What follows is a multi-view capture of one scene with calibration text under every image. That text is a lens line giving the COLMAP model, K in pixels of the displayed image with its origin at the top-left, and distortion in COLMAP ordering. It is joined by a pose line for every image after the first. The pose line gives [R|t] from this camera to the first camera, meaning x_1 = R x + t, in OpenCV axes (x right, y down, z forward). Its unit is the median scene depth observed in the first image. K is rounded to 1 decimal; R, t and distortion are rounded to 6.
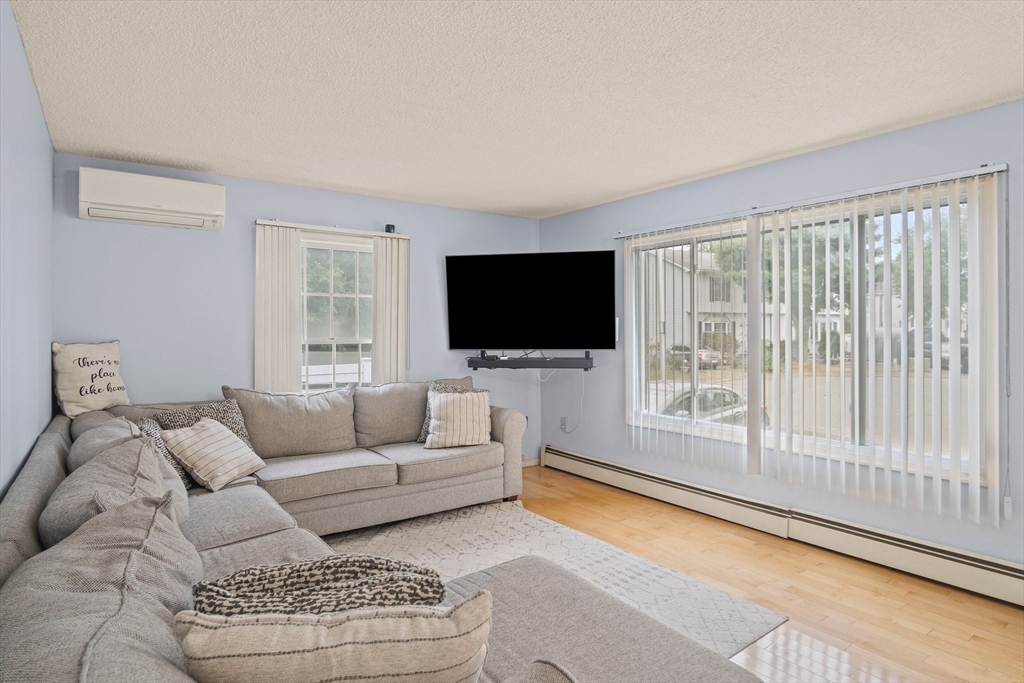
lens RADIAL K [[571.0, 0, 511.6], [0, 571.0, 326.5], [0, 0, 1]] dist [-0.005400, -0.000870]
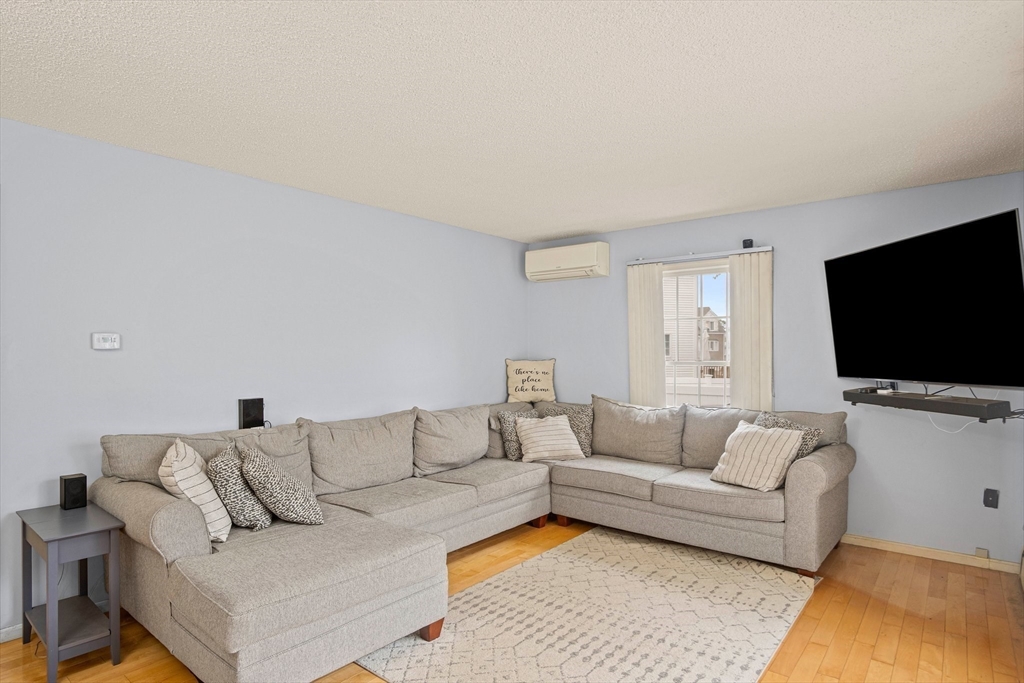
lens RADIAL K [[560.7, 0, 511.8], [0, 560.7, 350.2], [0, 0, 1]] dist [-0.004252, -0.000312]
pose [[0.267508, -0.001568, -0.963554, 0.696047], [0.005584, 0.999984, -0.000077, 0.000782], [0.963540, -0.005360, 0.267512, 0.473030]]
